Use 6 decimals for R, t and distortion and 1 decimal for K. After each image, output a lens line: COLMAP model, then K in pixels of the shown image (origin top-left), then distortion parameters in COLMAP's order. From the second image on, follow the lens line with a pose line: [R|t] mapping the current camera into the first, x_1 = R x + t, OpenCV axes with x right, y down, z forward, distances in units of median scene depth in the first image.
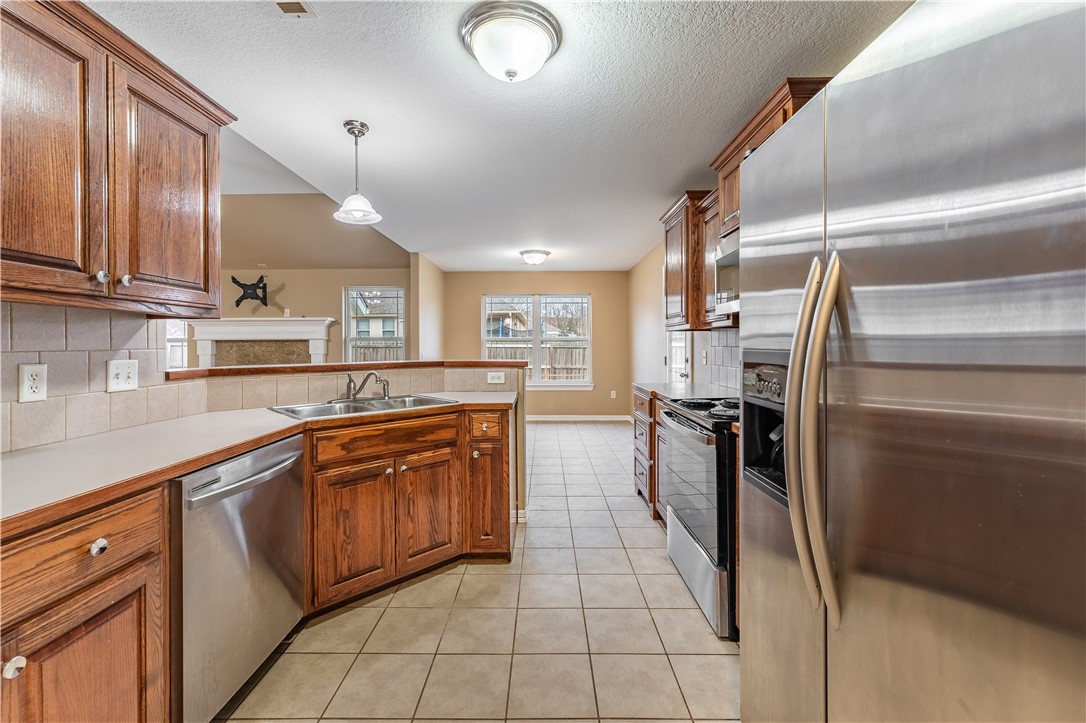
lens RADIAL K [[442.8, 0, 543.2], [0, 442.8, 343.8], [0, 0, 1]] dist [0.007897, -0.000732]
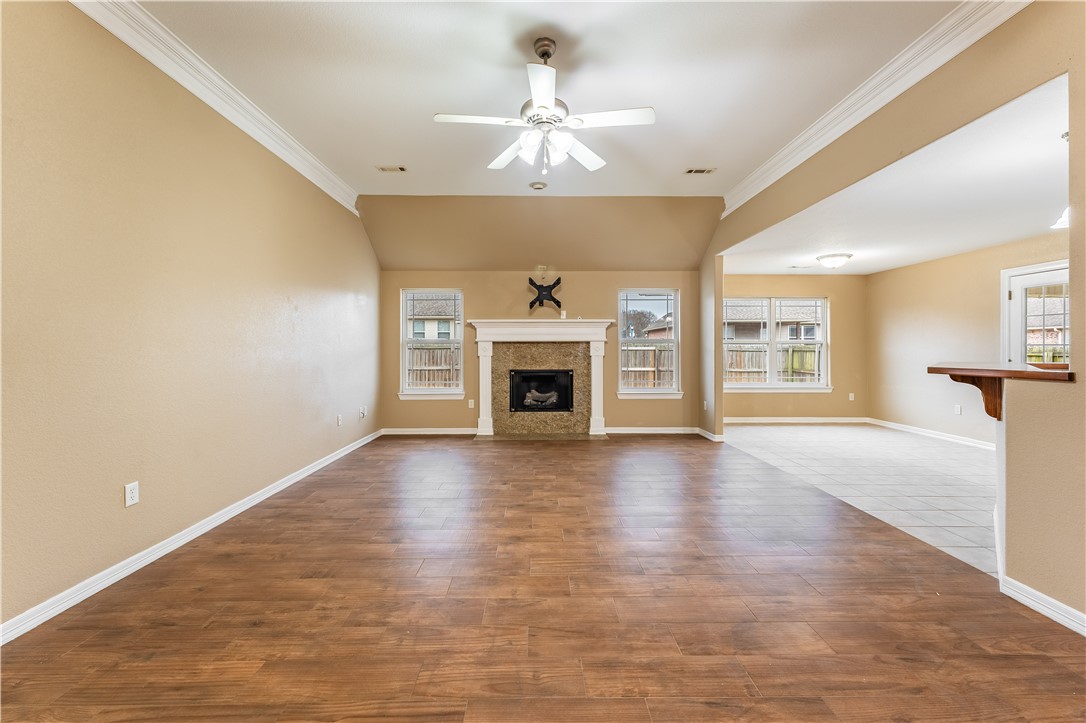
lens RADIAL K [[442.8, 0, 542.4], [0, 442.8, 345.7], [0, 0, 1]] dist [0.007897, -0.000732]
pose [[0.999804, 0.004356, 0.019330, -1.780923], [-0.004317, 0.999989, -0.002073, 0.009183], [-0.019339, 0.001989, 0.999811, 0.013038]]
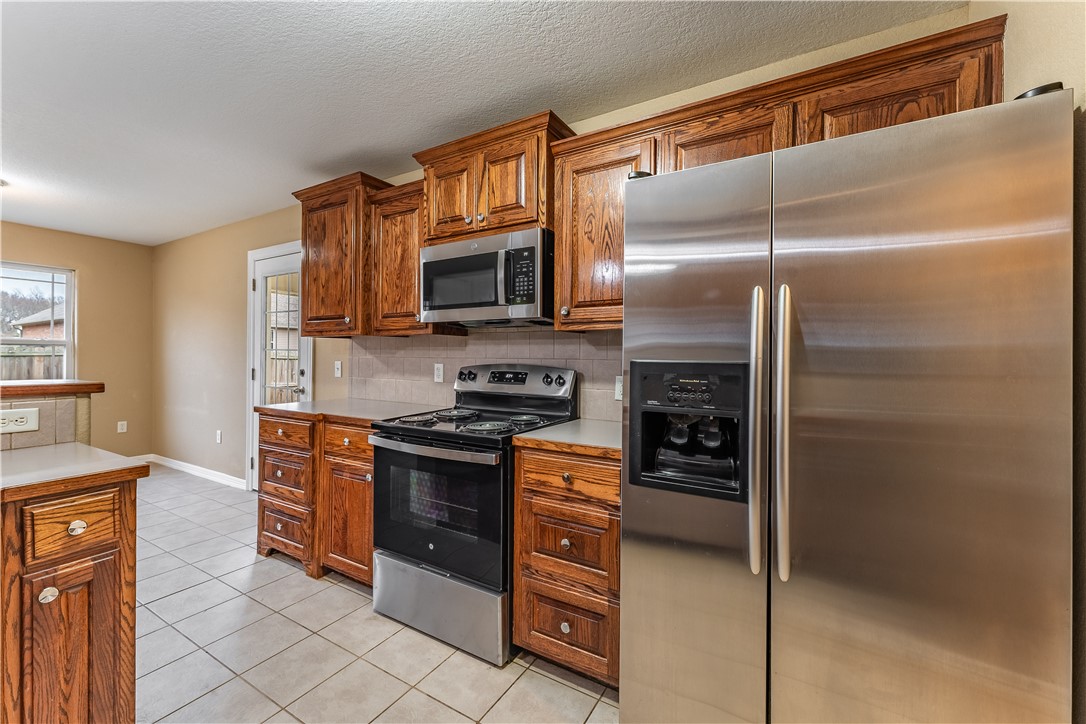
lens RADIAL K [[442.8, 0, 549.8], [0, 442.8, 356.9], [0, 0, 1]] dist [0.007897, -0.000732]
pose [[0.515397, 0.002113, 0.856949, -0.272761], [-0.008923, 0.999956, 0.002901, 0.004930], [-0.856905, -0.009142, 0.515393, 0.337886]]
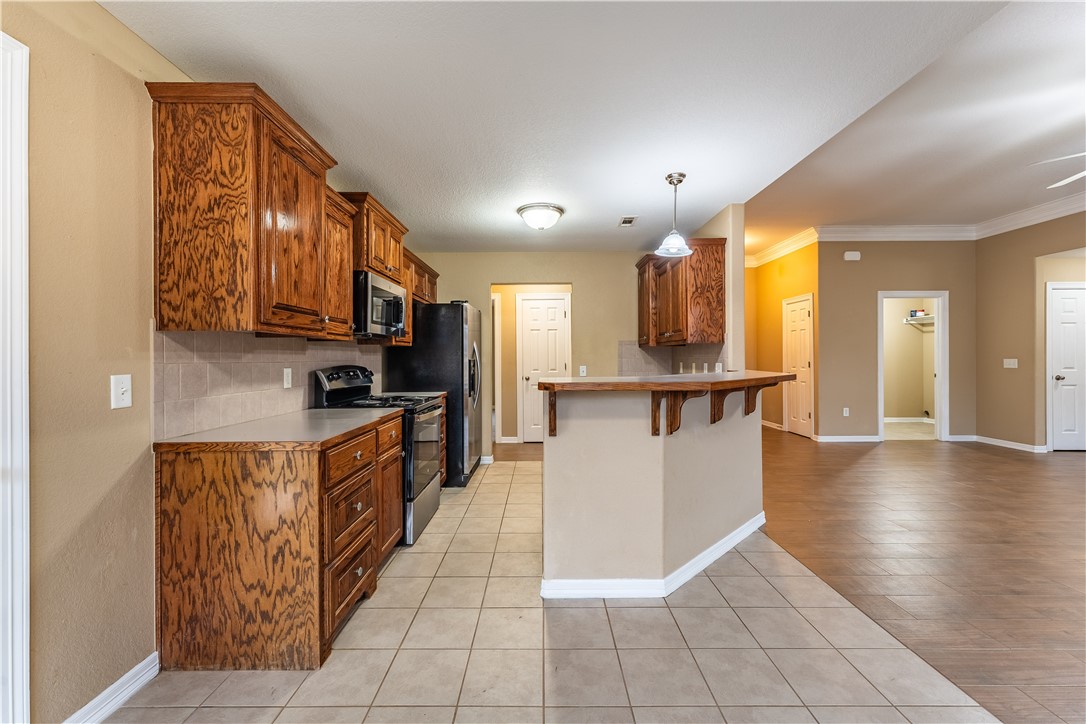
lens RADIAL K [[442.8, 0, 541.3], [0, 442.8, 356.6], [0, 0, 1]] dist [0.007897, -0.000732]
pose [[-0.999951, 0.008698, 0.004822, -0.054377], [0.008678, 0.999953, -0.004274, 0.010071], [-0.004859, -0.004232, -0.999979, 2.277625]]
